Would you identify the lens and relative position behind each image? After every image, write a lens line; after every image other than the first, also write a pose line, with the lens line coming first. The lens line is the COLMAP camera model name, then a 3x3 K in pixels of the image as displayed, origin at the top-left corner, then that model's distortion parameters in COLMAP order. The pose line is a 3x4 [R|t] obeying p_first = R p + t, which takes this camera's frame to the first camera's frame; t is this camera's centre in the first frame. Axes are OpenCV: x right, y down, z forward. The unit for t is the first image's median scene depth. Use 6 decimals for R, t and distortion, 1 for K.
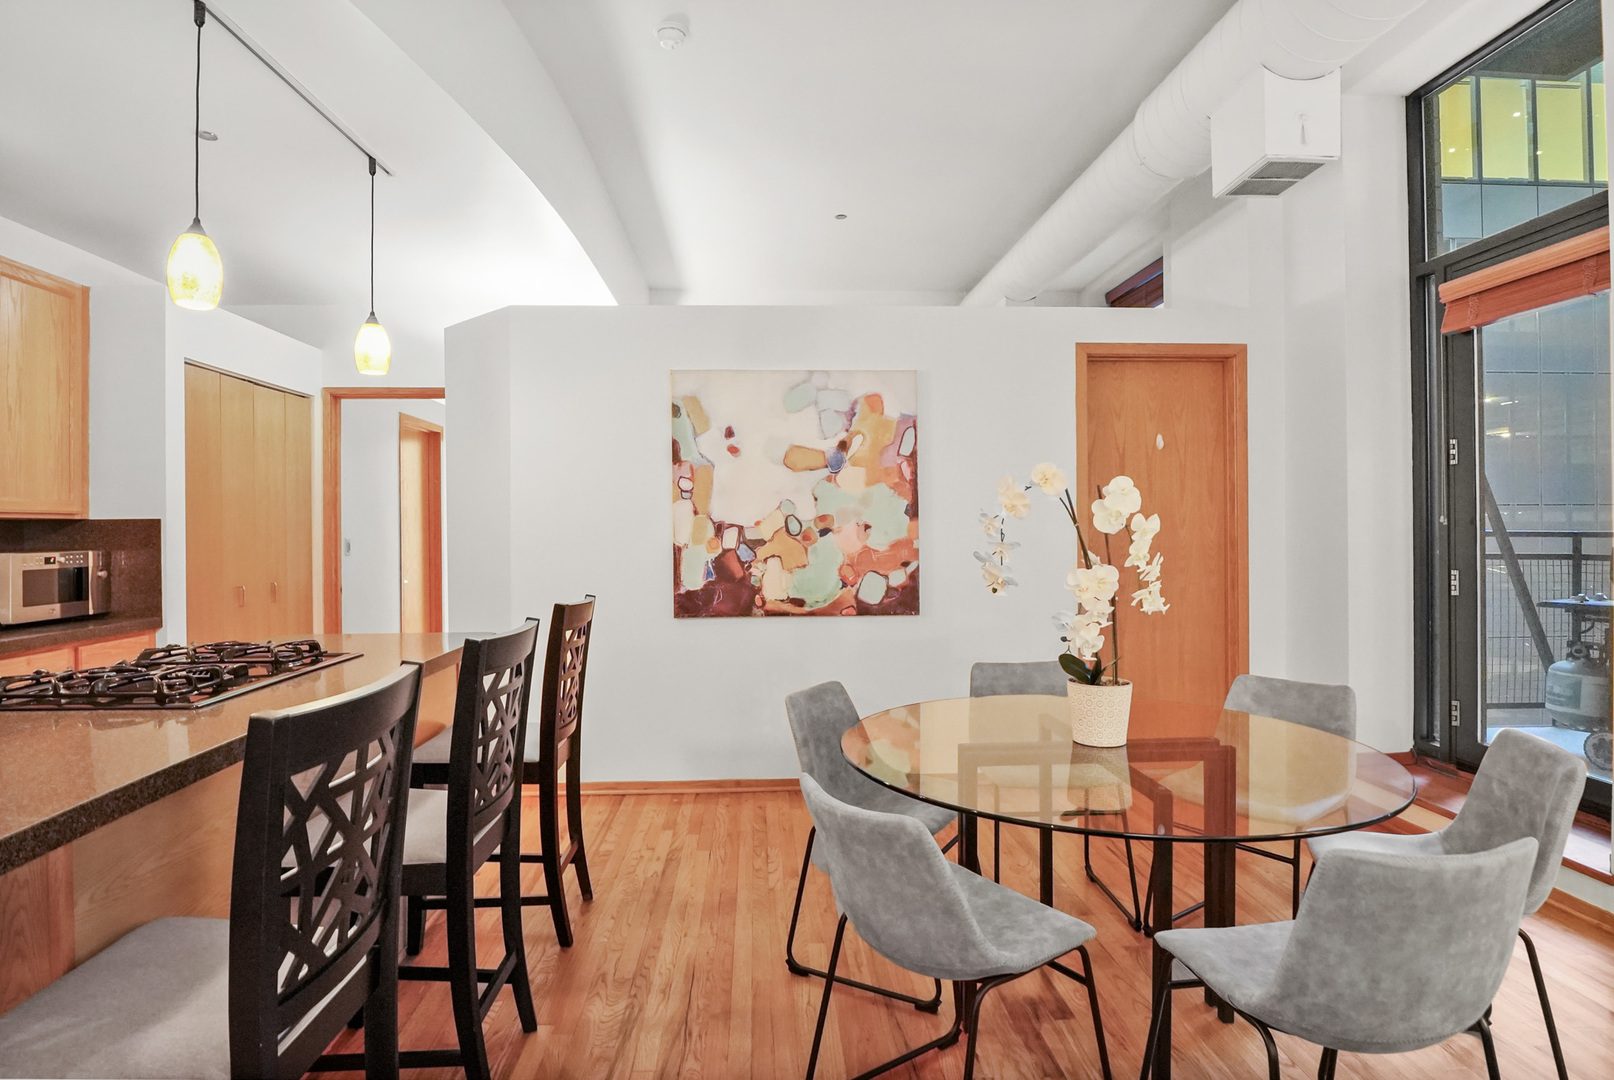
lens RADIAL K [[857.3, 0, 800.1], [0, 857.3, 528.1], [0, 0, 1]] dist [-0.022124, -0.001223]
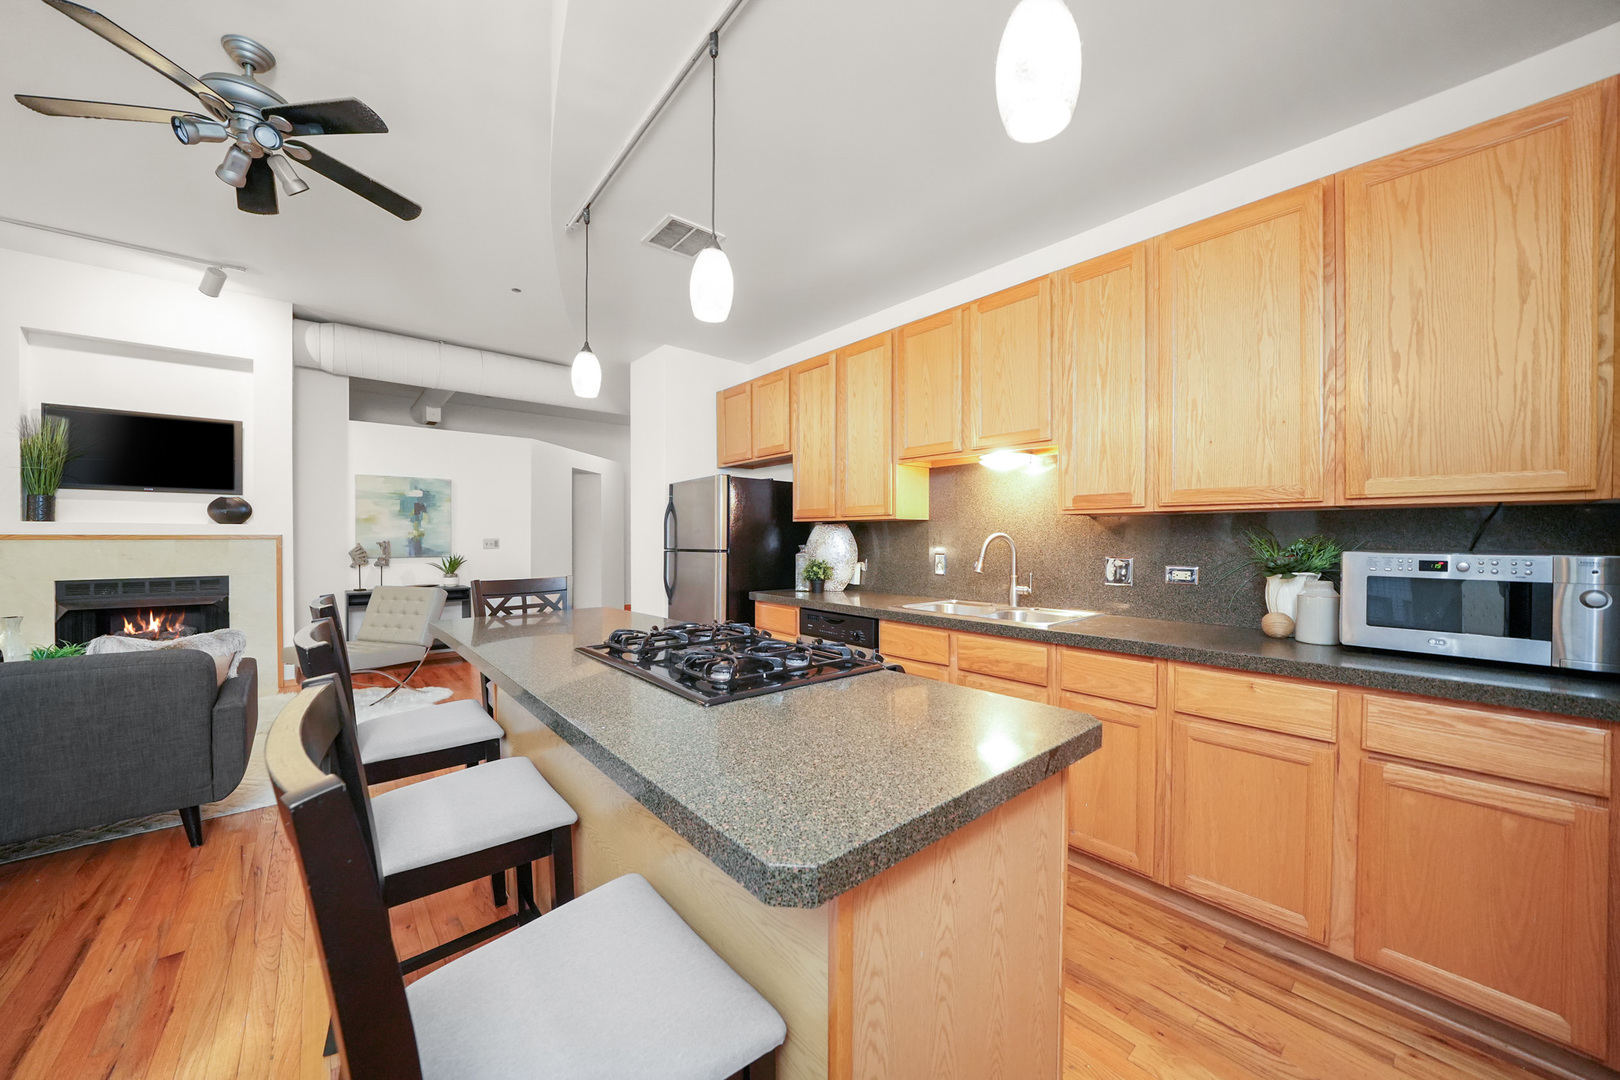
lens RADIAL K [[572.9, 0, 804.0], [0, 572.9, 543.3], [0, 0, 1]] dist [-0.025465, 0.003610]
pose [[-0.790578, 0.013621, -0.612209, -0.187235], [0.005889, 0.999875, 0.014642, 0.009540], [0.612332, 0.007970, -0.790560, 0.870200]]
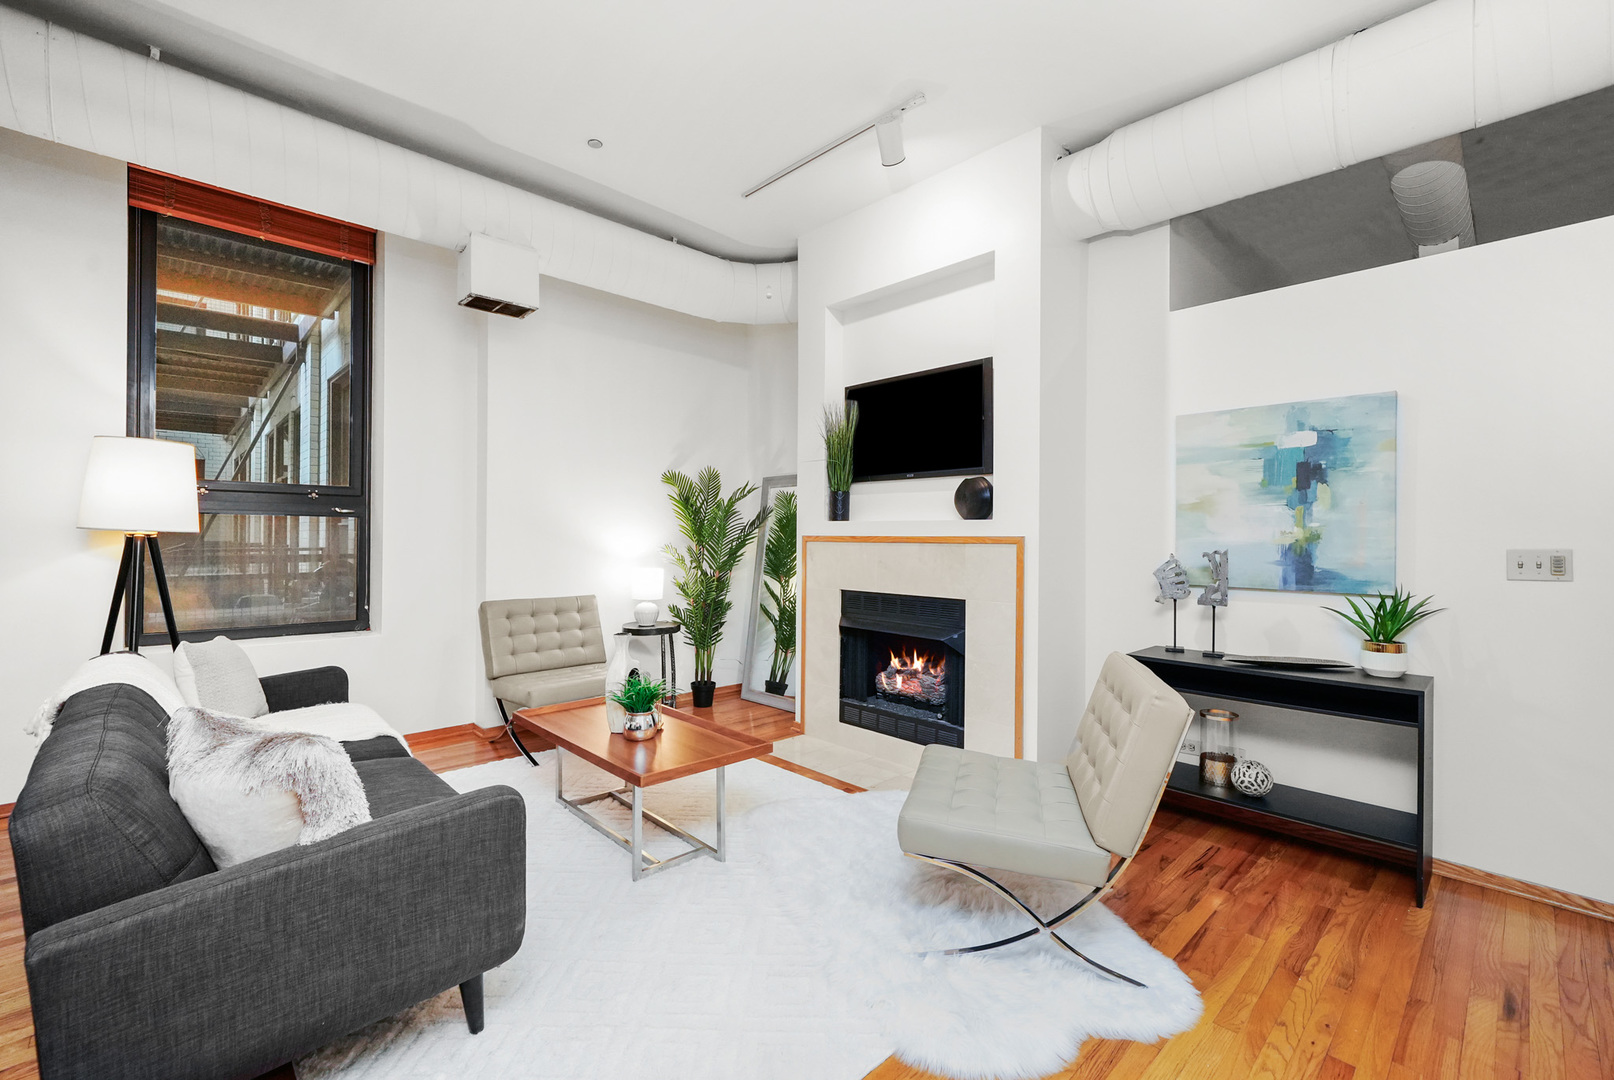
lens RADIAL K [[691.5, 0, 804.7], [0, 691.5, 536.2], [0, 0, 1]] dist [0.001160, 0.000166]
pose [[-0.655819, 0.004650, 0.754904, -0.487367], [-0.003089, 0.999956, -0.008843, 0.010107], [-0.754912, -0.008132, -0.655776, 0.048647]]
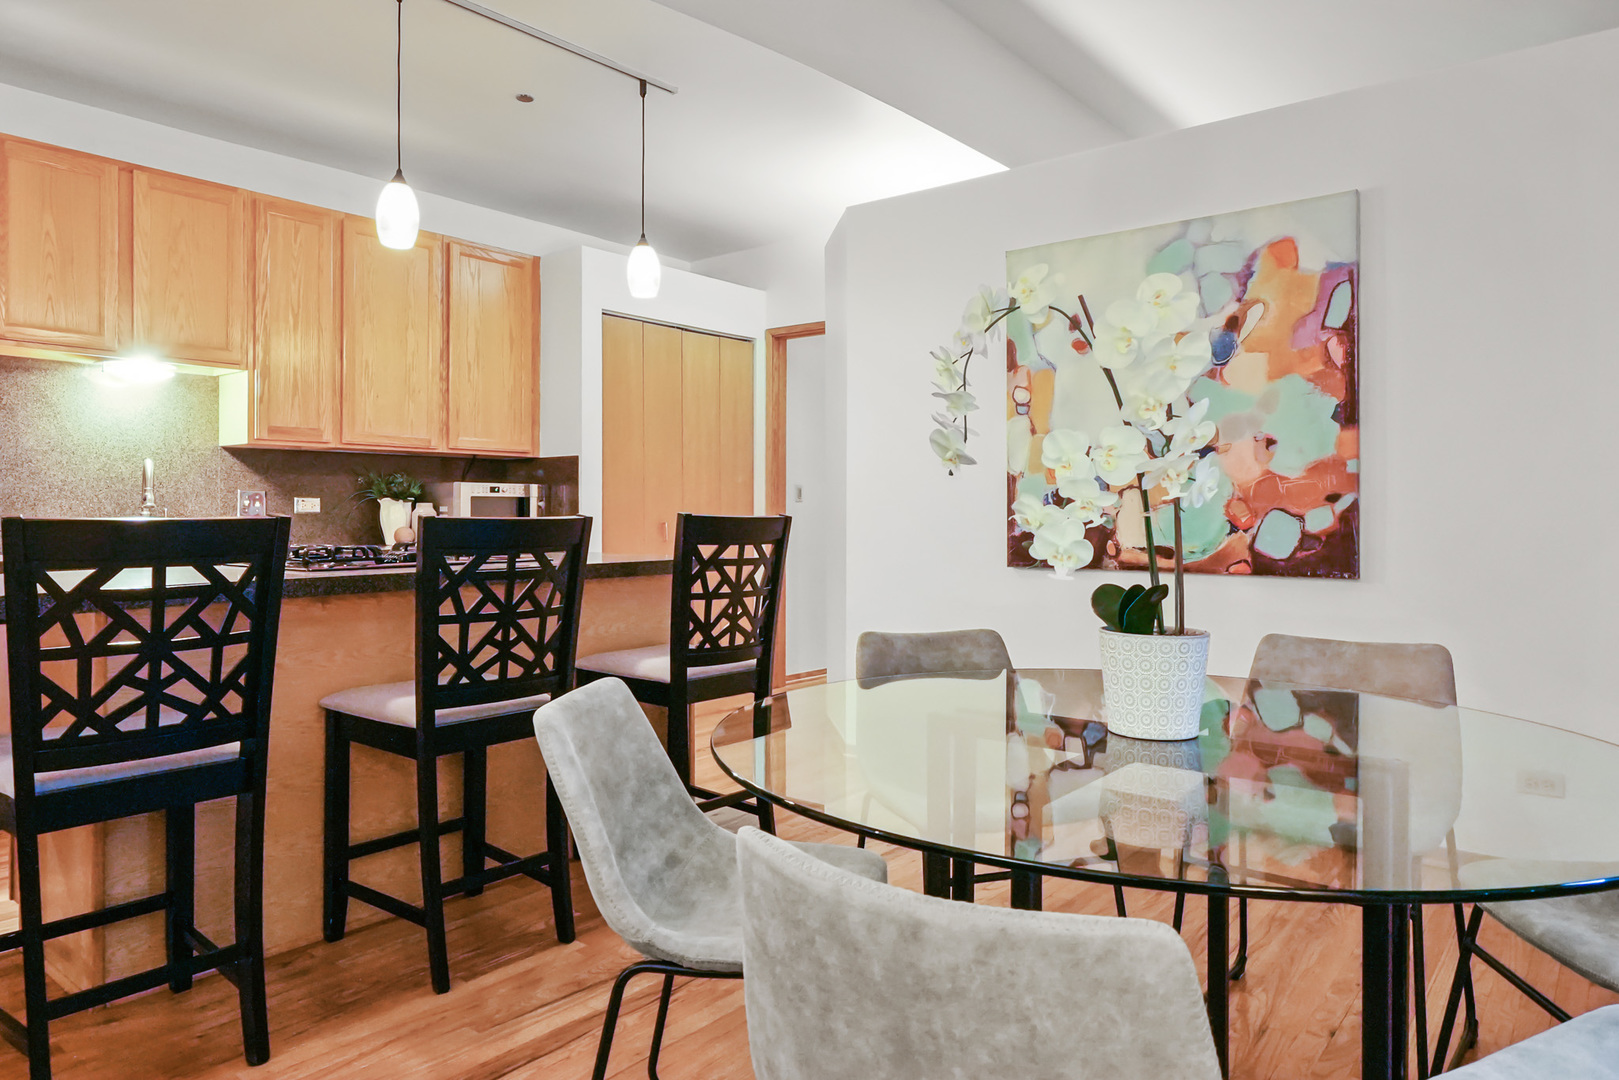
lens RADIAL K [[1050.2, 0, 796.2], [0, 1050.2, 518.2], [0, 0, 1]] dist [0.003495, -0.001233]
pose [[0.740679, 0.010667, -0.671774, 0.355142], [-0.005321, 0.999936, 0.010011, 0.051487], [0.671838, -0.003841, 0.740689, 0.153226]]
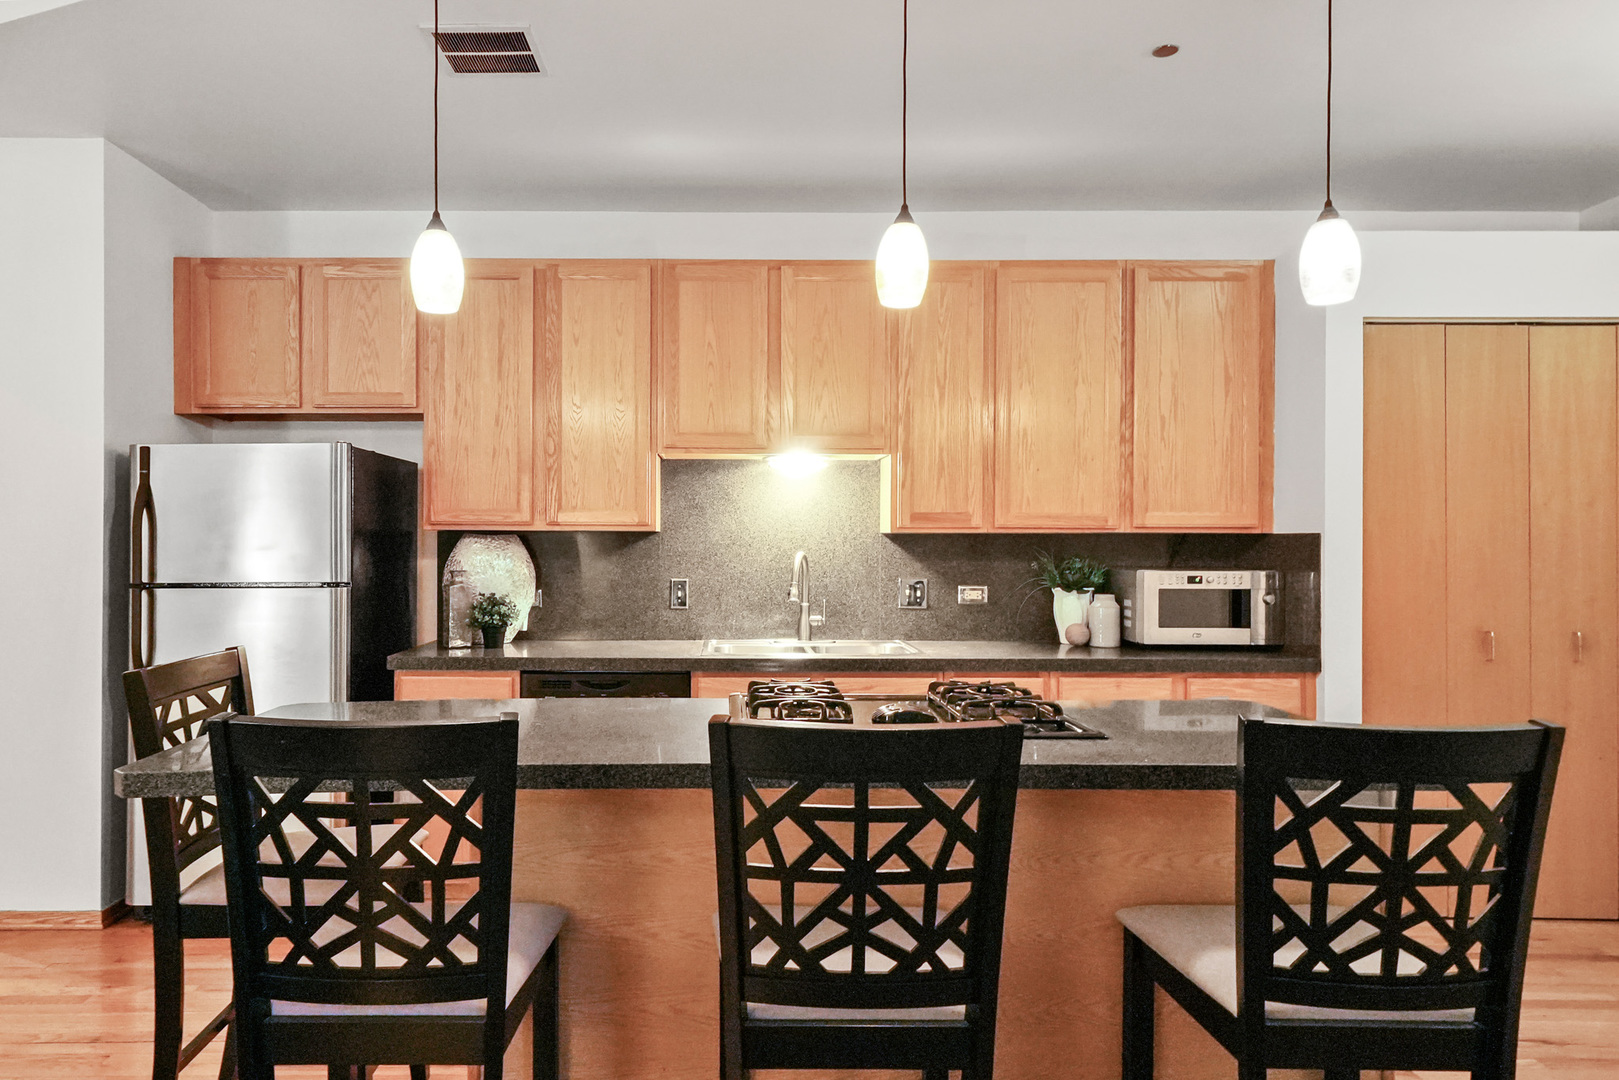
lens RADIAL K [[1025.0, 0, 719.5], [0, 1025.0, 543.7], [0, 0, 1]] dist [0.011726, -0.001166]
pose [[-0.051746, 0.011379, -0.998595, 0.202414], [-0.001230, 0.999934, 0.011458, -0.010350], [0.998660, 0.001821, -0.051729, 0.454301]]
